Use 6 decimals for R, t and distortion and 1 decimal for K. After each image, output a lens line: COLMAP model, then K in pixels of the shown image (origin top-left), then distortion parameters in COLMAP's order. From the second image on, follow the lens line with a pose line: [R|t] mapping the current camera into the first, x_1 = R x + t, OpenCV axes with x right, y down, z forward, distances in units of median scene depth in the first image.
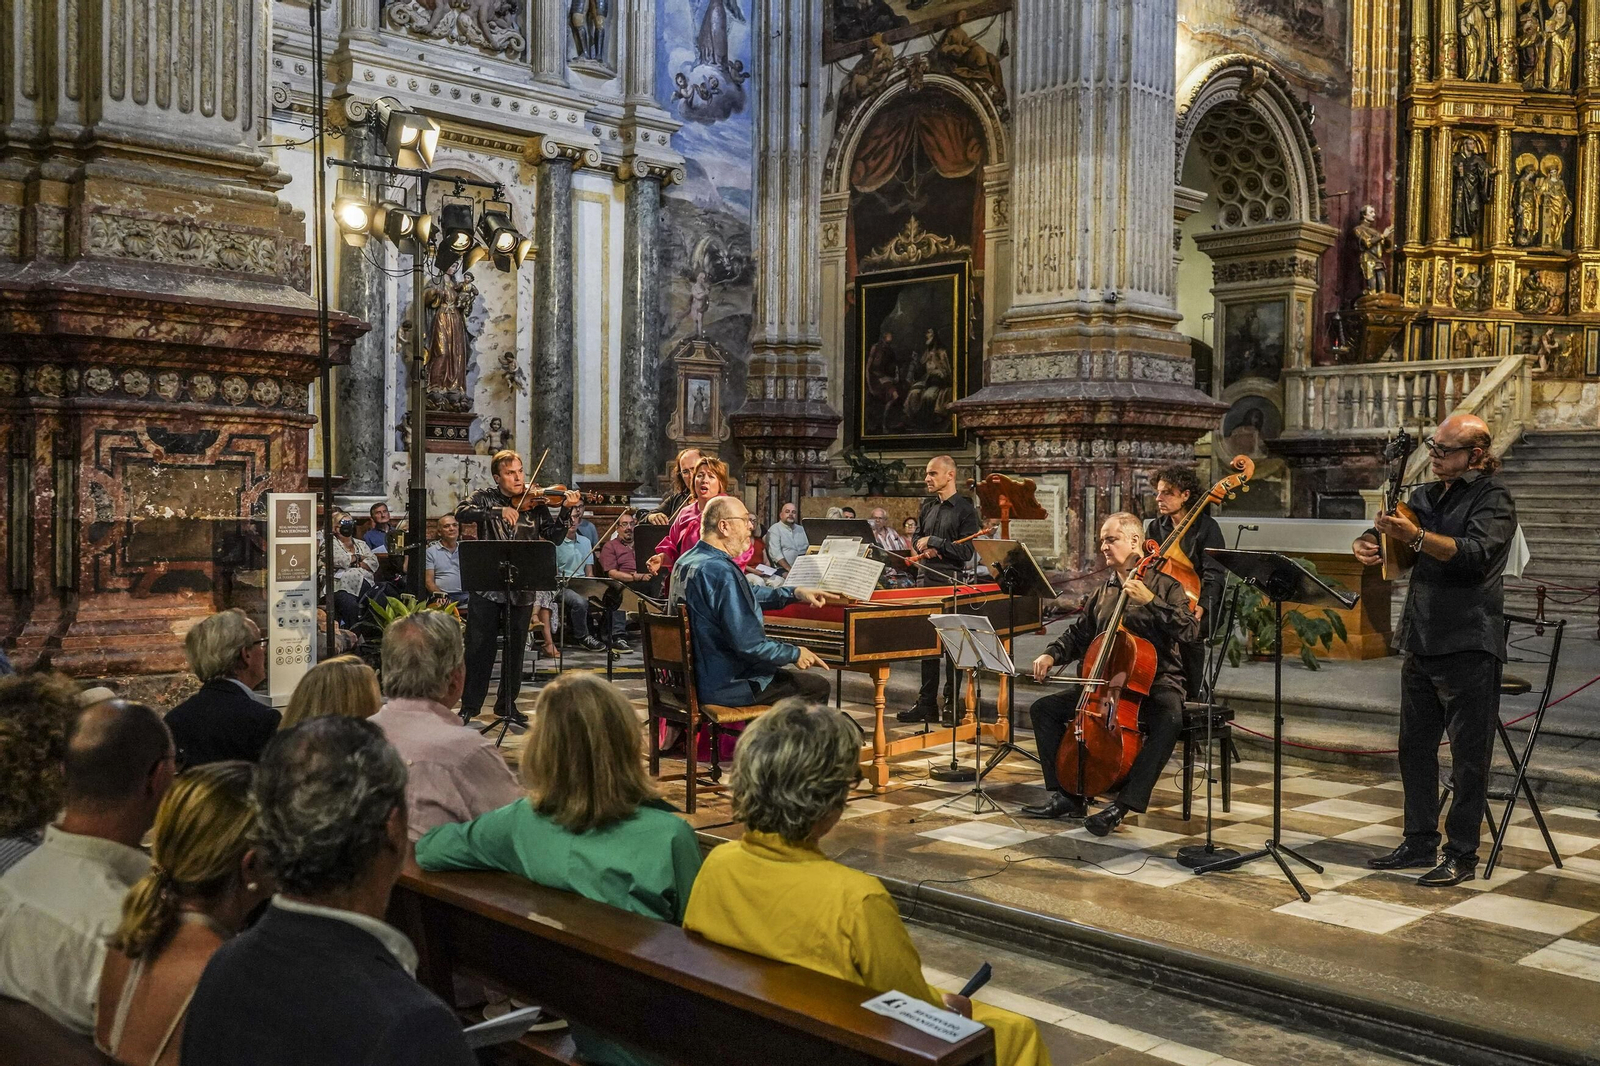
lens RADIAL K [[1572.4, 0, 811.7], [0, 1572.4, 563.0], [0, 0, 1]] dist [0.014822, -0.012596]
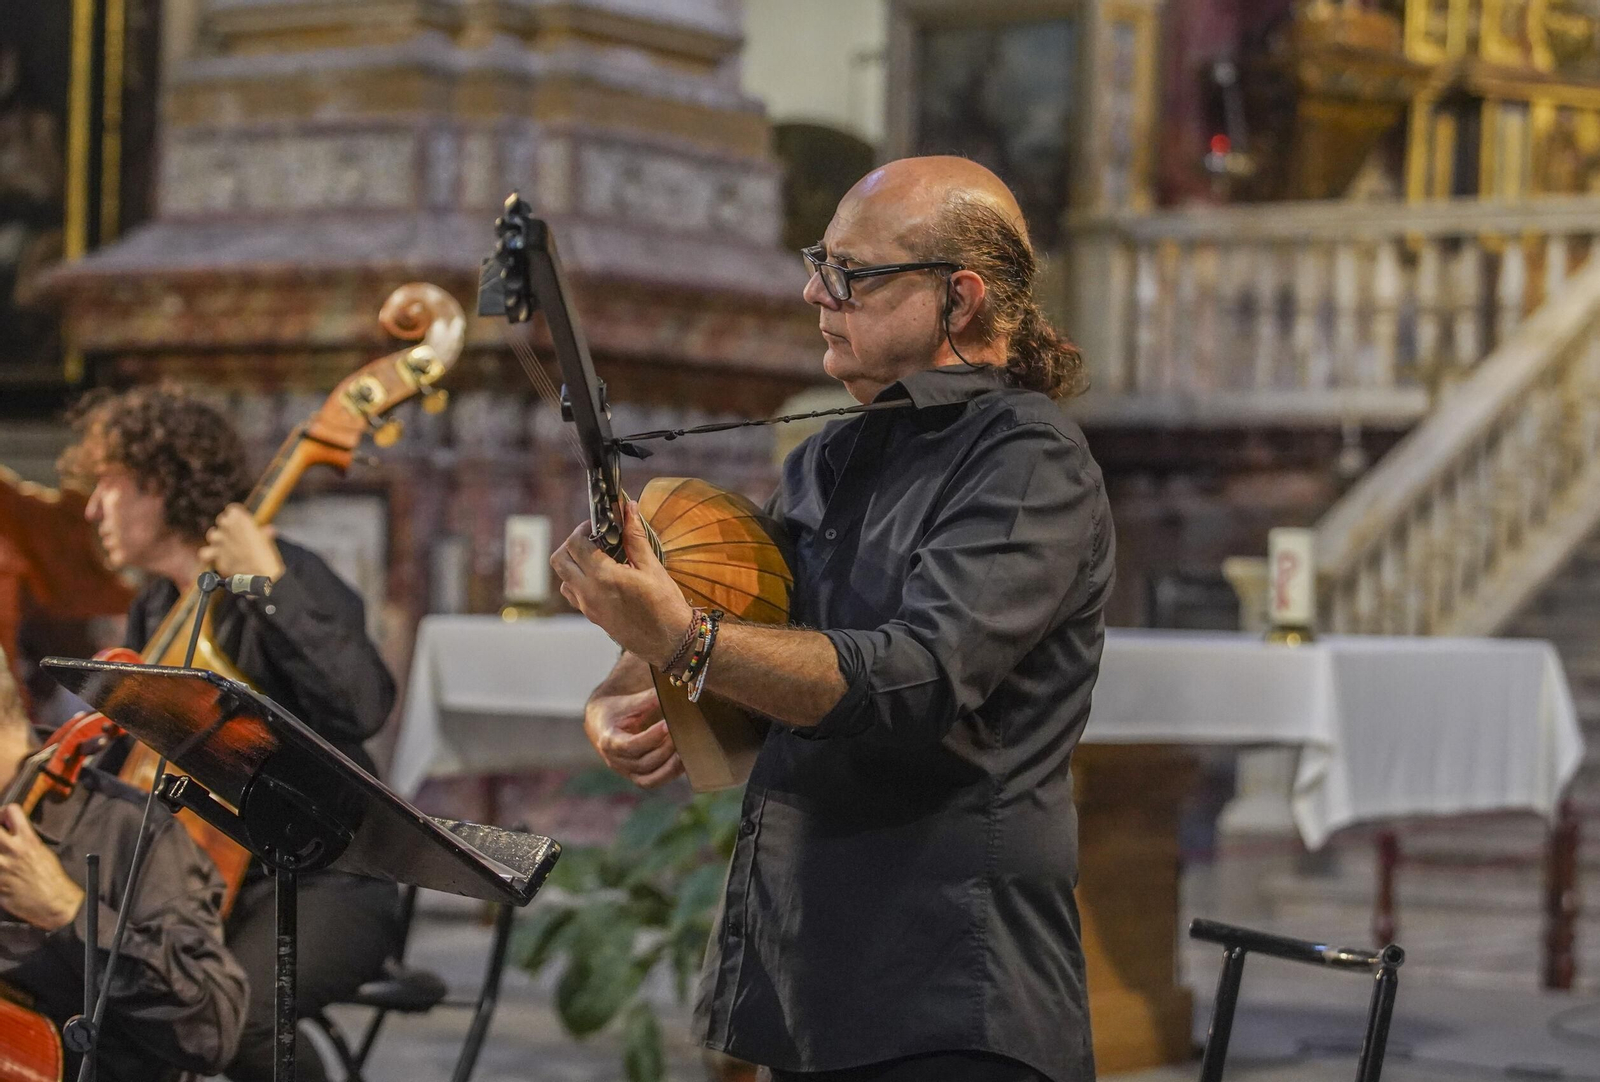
lens RADIAL K [[4382.6, 0, 890.3], [0, 4382.6, 541.4], [0, 0, 1]] dist [-0.113560, -0.284468]
pose [[0.978443, 0.021239, 0.205424, 0.071981], [-0.009611, 0.998303, -0.057441, 0.003166], [-0.206295, 0.054228, 0.976986, 0.085303]]
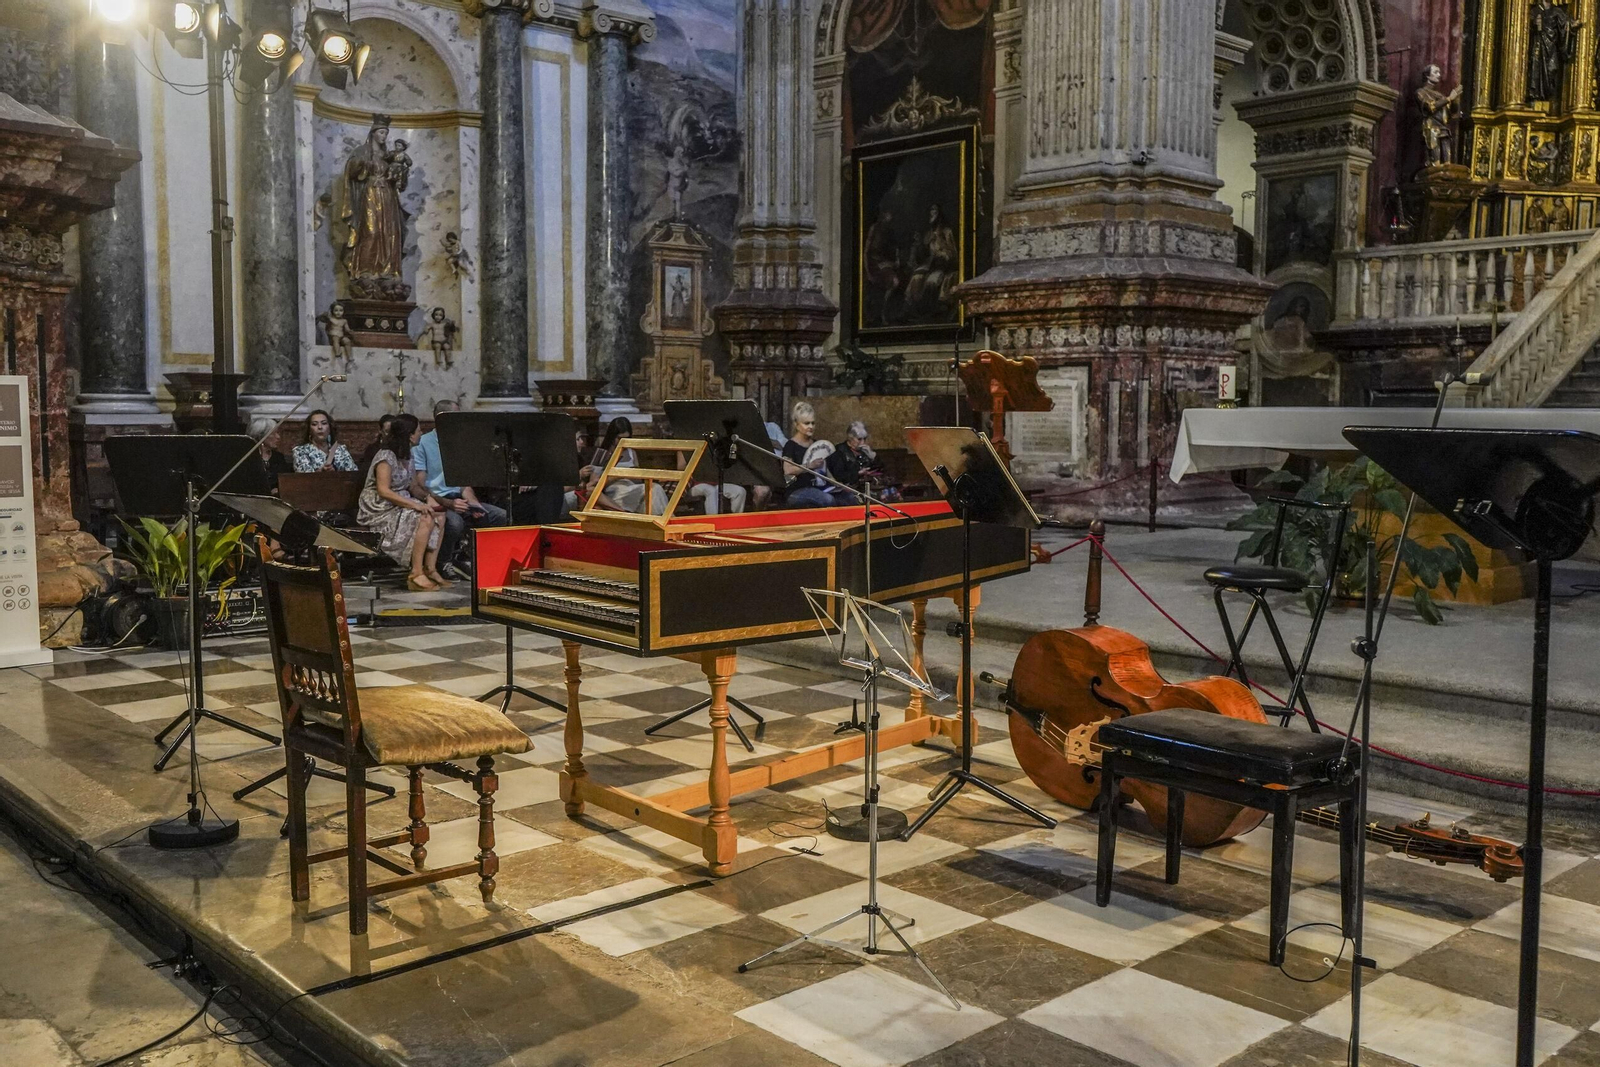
lens RADIAL K [[1437.7, 0, 814.6], [0, 1437.7, 548.1], [0, 0, 1]] dist [-0.006344, 0.012040]
pose [[0.999441, -0.002155, -0.033371, 0.035362], [0.003921, 0.998590, 0.052943, 0.000545], [0.033209, -0.053044, 0.998040, 0.184804]]
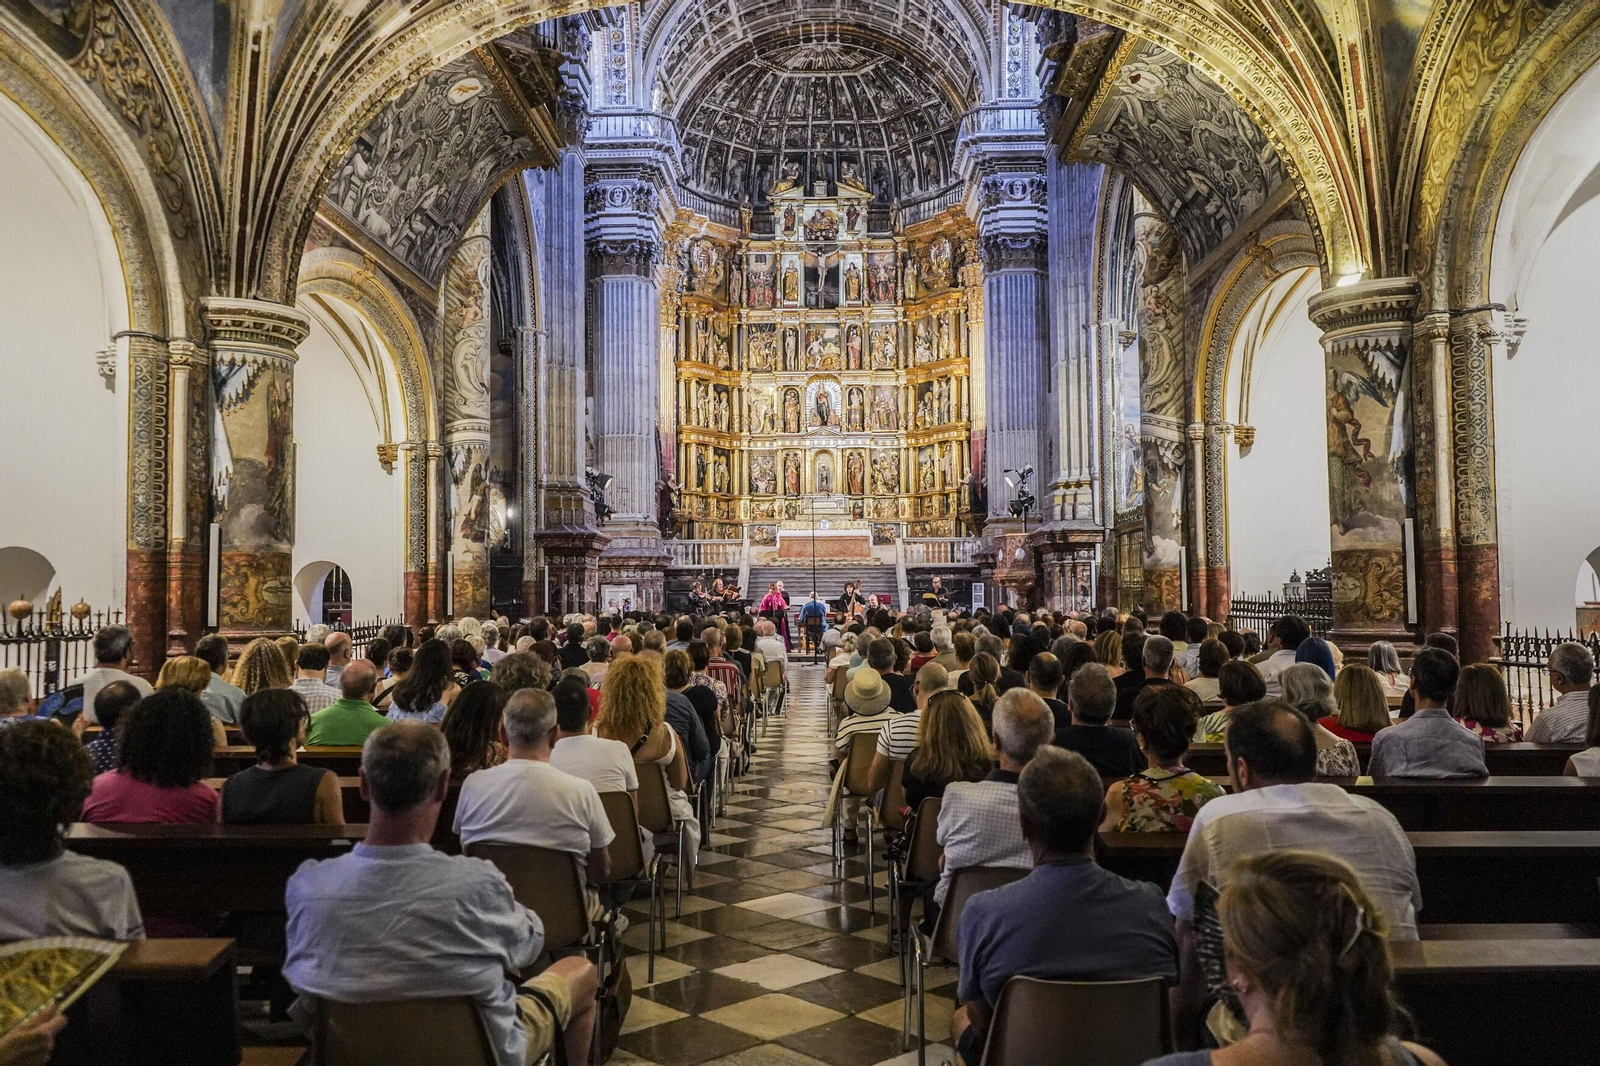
lens RADIAL K [[1336.9, 0, 796.1], [0, 1336.9, 626.0], [0, 0, 1]] dist [-0.021156, 0.014080]
pose [[0.713736, -0.031509, 0.699705, -1.077232], [0.045883, 0.998945, -0.001818, 0.025405], [-0.698910, 0.033402, 0.714429, -0.682640]]
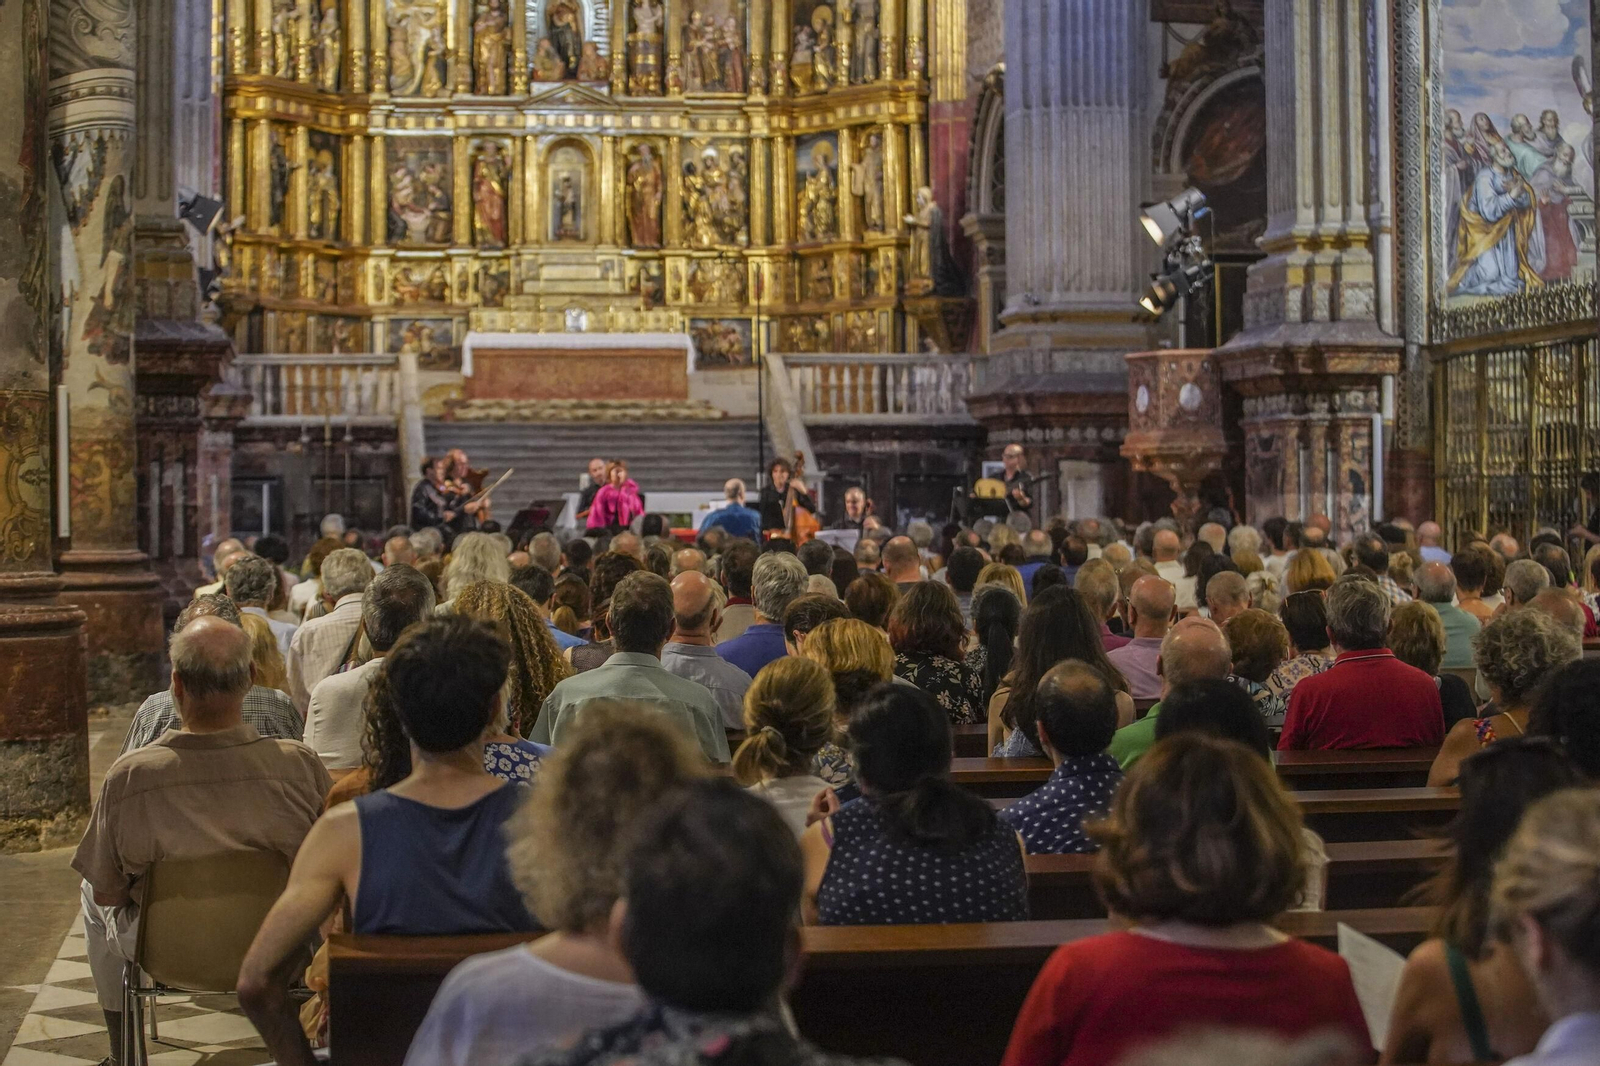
lens RADIAL K [[3345.7, 0, 801.4], [0, 3345.7, 739.2], [0, 0, 1]] dist [-0.237654, 0.439322]
pose [[0.575980, -0.074050, 0.814103, -1.287932], [0.046784, 0.997242, 0.057608, 0.017407], [-0.816124, 0.004905, 0.577856, -0.569332]]
